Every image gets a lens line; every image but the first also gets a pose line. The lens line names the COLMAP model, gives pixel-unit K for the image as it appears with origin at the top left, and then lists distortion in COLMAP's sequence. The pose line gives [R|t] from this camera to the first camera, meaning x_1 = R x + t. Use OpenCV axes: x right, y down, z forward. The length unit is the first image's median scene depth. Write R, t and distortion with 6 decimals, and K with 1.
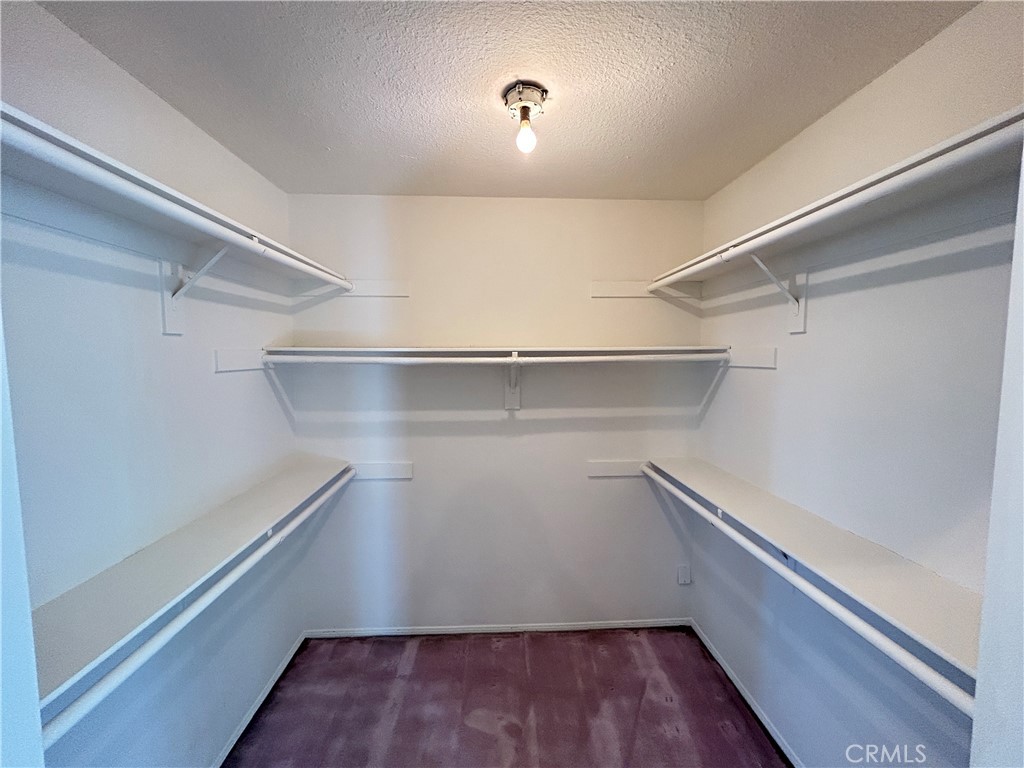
lens RADIAL K [[411.6, 0, 510.2], [0, 411.6, 383.8], [0, 0, 1]] dist [0.001313, -0.000085]
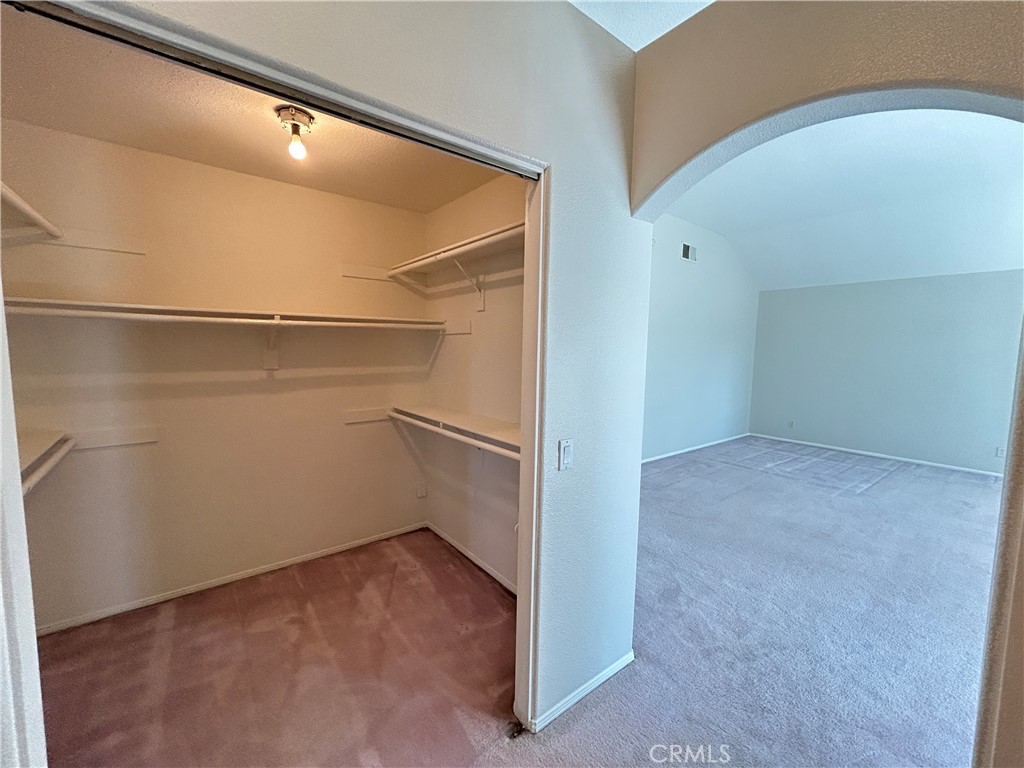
lens RADIAL K [[411.6, 0, 510.2], [0, 411.6, 383.8], [0, 0, 1]] dist [0.001313, -0.000085]
pose [[0.813952, -0.041313, 0.579462, -0.134458], [0.024447, 0.999020, 0.036885, 0.087320], [-0.580418, -0.015856, 0.814165, -0.326516]]
